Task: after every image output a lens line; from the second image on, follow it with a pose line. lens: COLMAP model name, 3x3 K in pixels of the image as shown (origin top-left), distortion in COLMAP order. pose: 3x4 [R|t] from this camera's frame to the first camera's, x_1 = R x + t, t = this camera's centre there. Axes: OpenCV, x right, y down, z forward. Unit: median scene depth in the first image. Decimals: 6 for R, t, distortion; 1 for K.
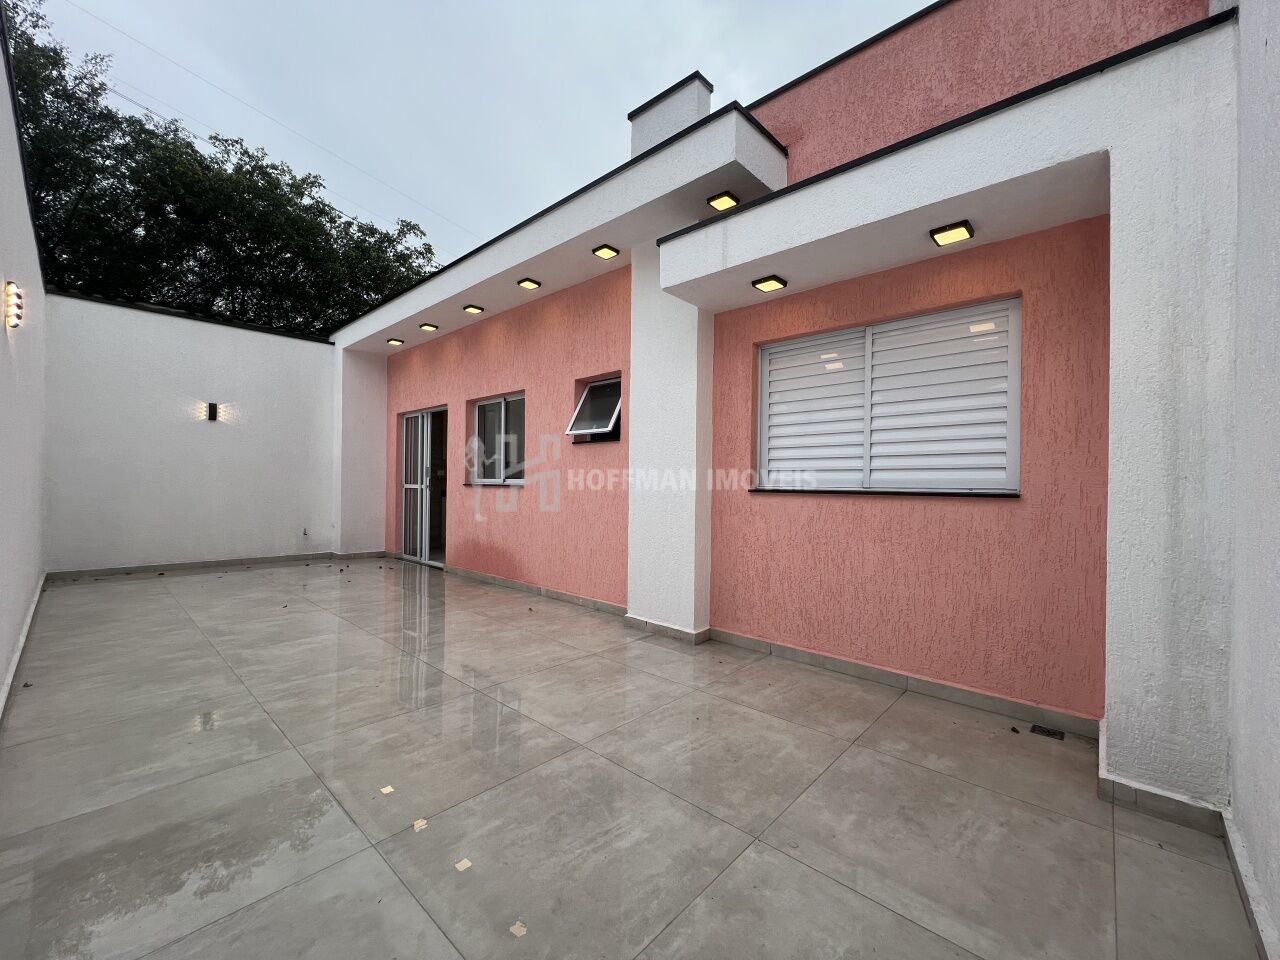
lens RADIAL K [[509.2, 0, 639.9], [0, 509.2, 479.9], [0, 0, 1]] dist [-0.004626, -0.000830]
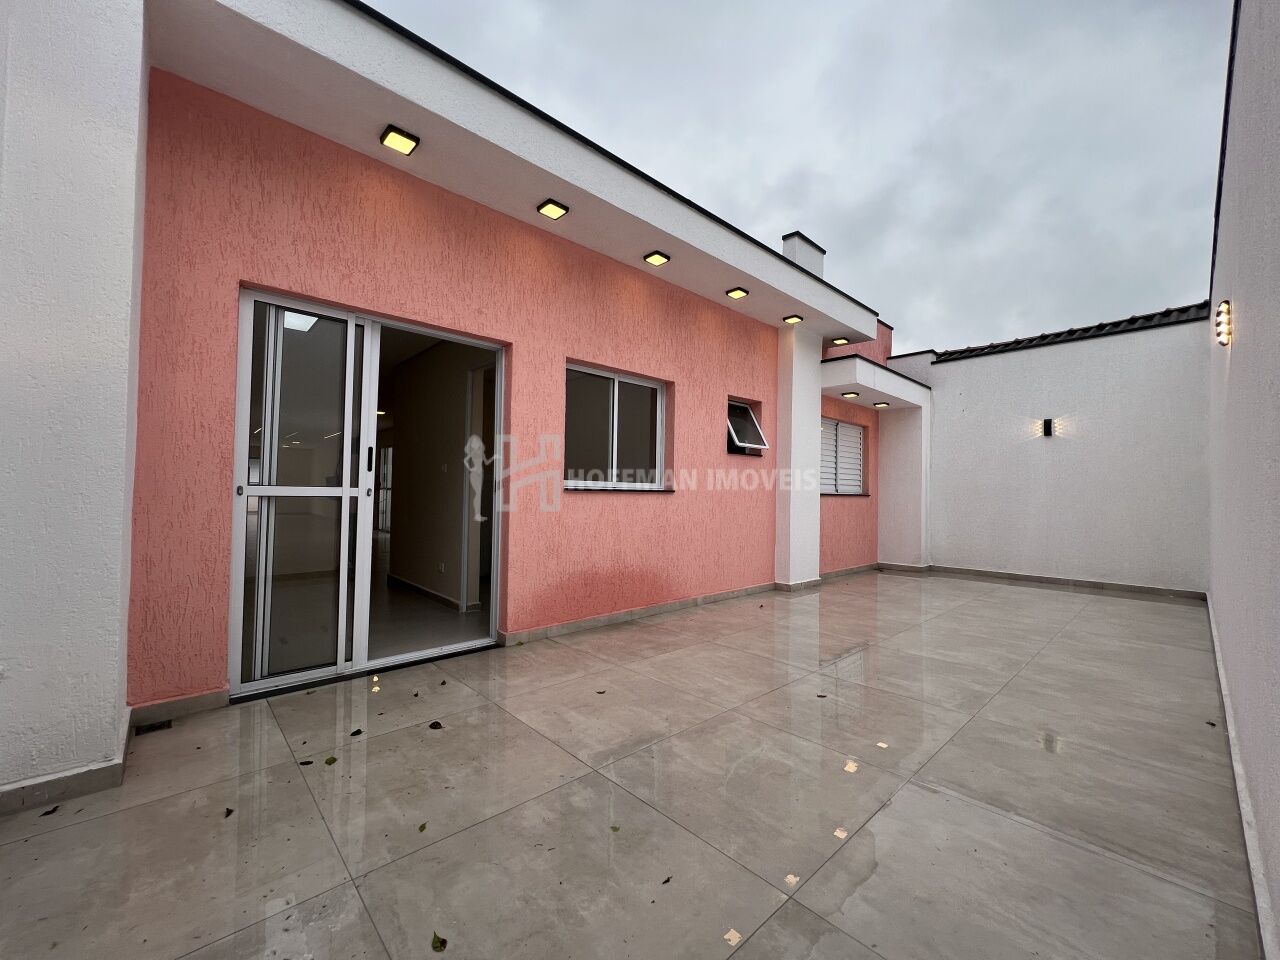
lens RADIAL K [[509.2, 0, 640.4], [0, 509.2, 478.3], [0, 0, 1]] dist [-0.004626, -0.000830]
pose [[0.091524, 0.020964, 0.995582, -1.169857], [-0.018737, 0.999638, -0.019327, 0.007778], [-0.995627, -0.016885, 0.091884, 1.028205]]
